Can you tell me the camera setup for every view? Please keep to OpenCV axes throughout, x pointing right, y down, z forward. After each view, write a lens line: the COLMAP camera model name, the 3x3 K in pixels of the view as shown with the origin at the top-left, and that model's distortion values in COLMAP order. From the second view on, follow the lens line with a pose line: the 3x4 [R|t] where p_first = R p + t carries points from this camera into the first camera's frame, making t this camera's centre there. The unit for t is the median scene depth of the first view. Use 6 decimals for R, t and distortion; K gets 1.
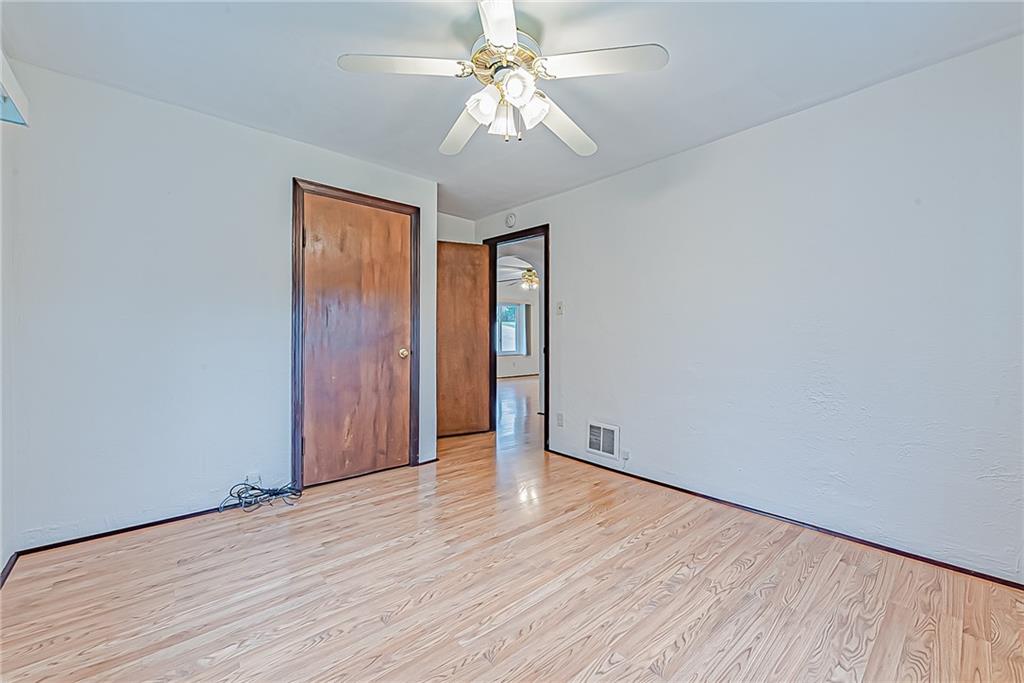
lens RADIAL K [[407.2, 0, 512.0], [0, 407.2, 341.5], [0, 0, 1]] dist [0.012308, -0.000139]
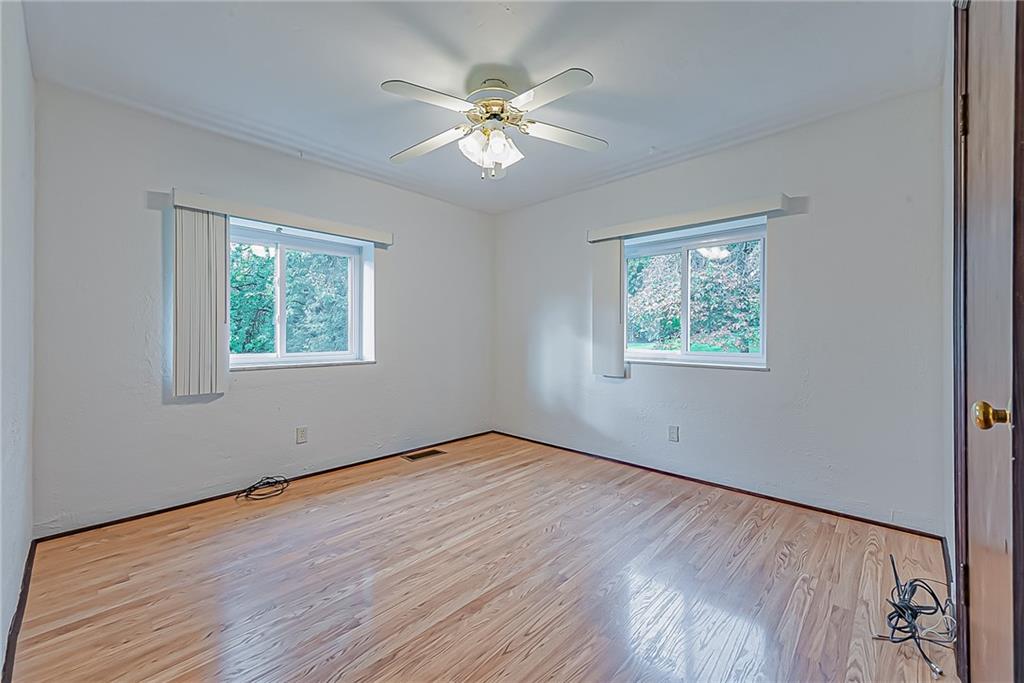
lens RADIAL K [[405.8, 0, 517.3], [0, 405.8, 334.3], [0, 0, 1]] dist [0.014091, -0.000157]
pose [[-0.994868, -0.005332, -0.101039, 0.022620], [-0.006595, 0.999904, 0.012173, -0.021155], [0.100965, 0.012777, -0.994808, 1.382389]]
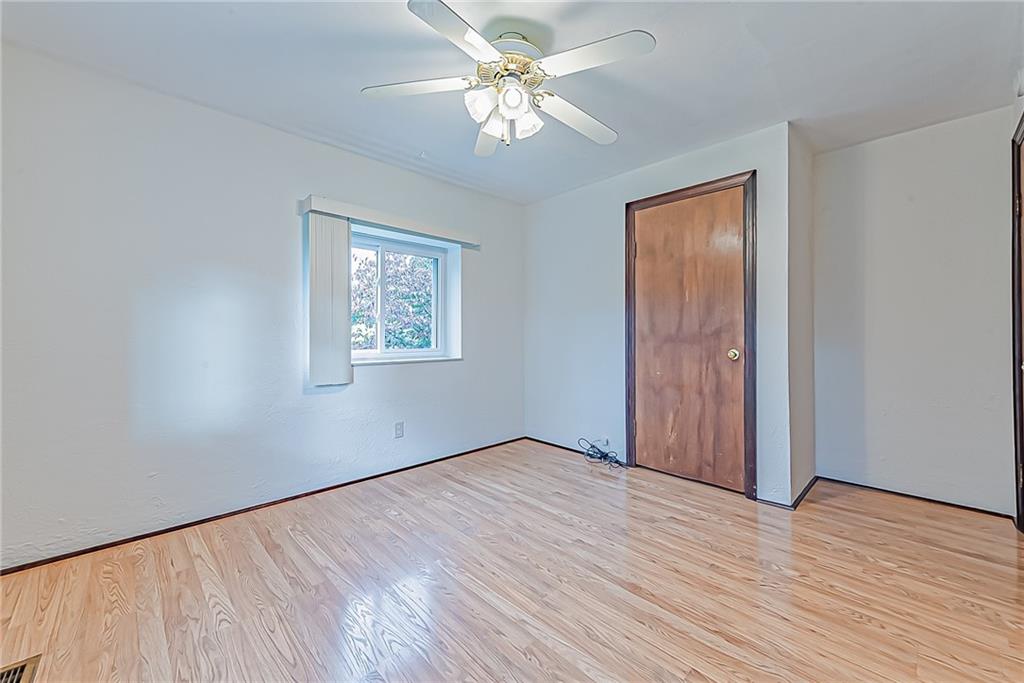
lens RADIAL K [[405.8, 0, 517.3], [0, 405.8, 334.3], [0, 0, 1]] dist [0.014091, -0.000157]
pose [[0.048292, -0.003022, -0.998829, 0.628238], [-0.010399, 0.999940, -0.003528, -0.005894], [0.998779, 0.010558, 0.048258, 0.602799]]
